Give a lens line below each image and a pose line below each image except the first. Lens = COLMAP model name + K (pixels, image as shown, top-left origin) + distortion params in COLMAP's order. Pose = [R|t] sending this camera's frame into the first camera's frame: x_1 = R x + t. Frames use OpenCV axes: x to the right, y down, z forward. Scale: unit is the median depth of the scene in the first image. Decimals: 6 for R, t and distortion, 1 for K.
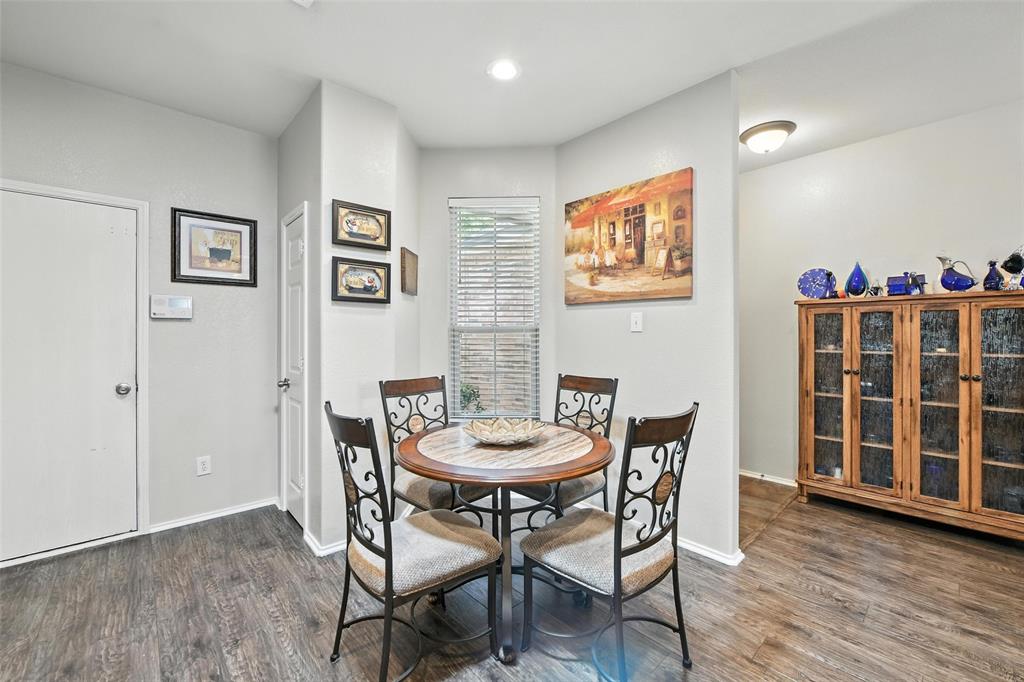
lens RADIAL K [[410.0, 0, 511.7], [0, 410.0, 335.6], [0, 0, 1]] dist [-0.010224, -0.000697]
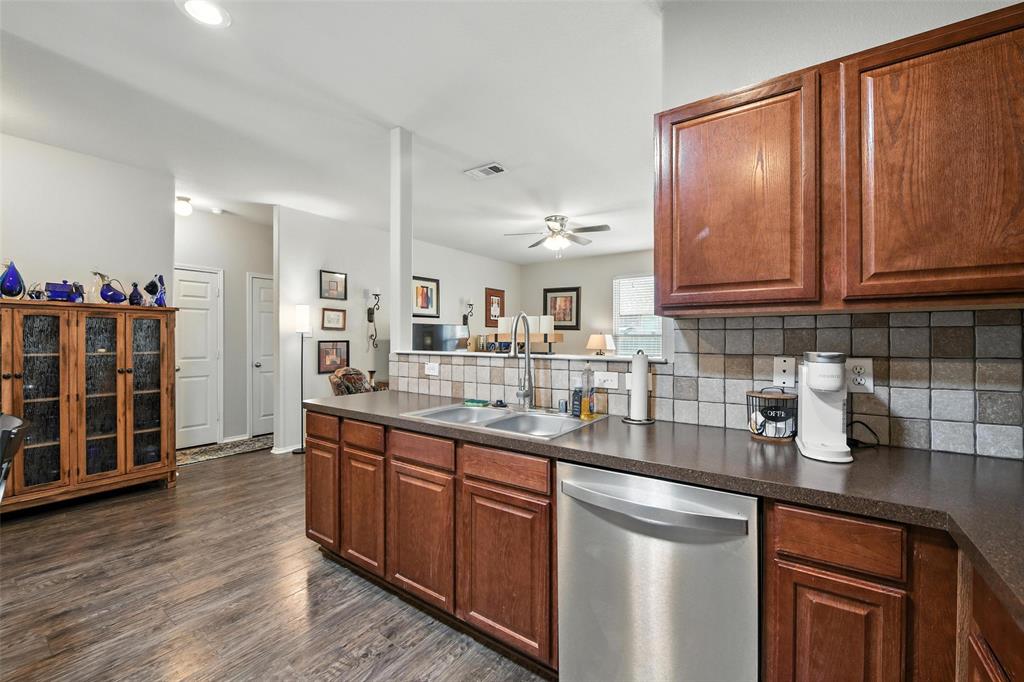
lens RADIAL K [[410.0, 0, 516.6], [0, 410.0, 339.2], [0, 0, 1]] dist [-0.010224, -0.000697]
pose [[-0.214816, -0.001379, 0.976654, -0.394167], [-0.003223, 0.999995, 0.000703, -0.002616], [-0.976649, -0.002997, -0.214819, 0.045550]]
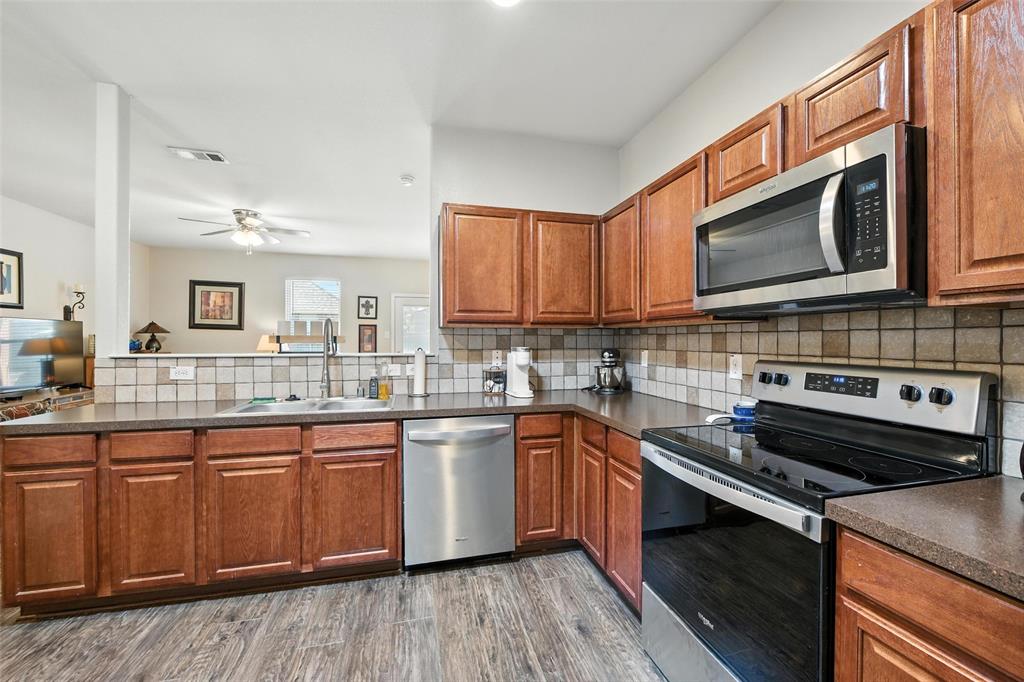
lens RADIAL K [[410.0, 0, 518.7], [0, 410.0, 341.4], [0, 0, 1]] dist [-0.010224, -0.000697]
pose [[-0.885032, -0.003778, 0.465514, -0.467890], [-0.003415, 0.999993, 0.001623, -0.003681], [-0.465517, -0.000153, -0.885039, 0.499108]]
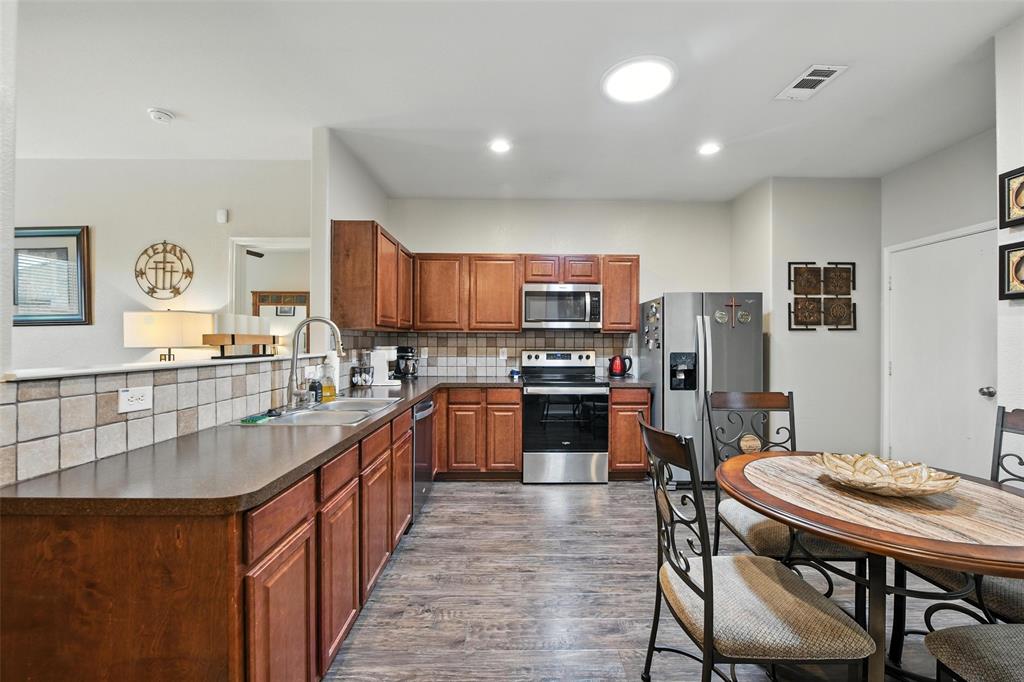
lens RADIAL K [[410.0, 0, 515.6], [0, 410.0, 342.3], [0, 0, 1]] dist [-0.010224, -0.000697]
pose [[-0.664865, -0.001703, -0.746962, 0.715071], [-0.003013, 0.999995, 0.000403, -0.001859], [0.746958, 0.002519, -0.664867, 0.746968]]
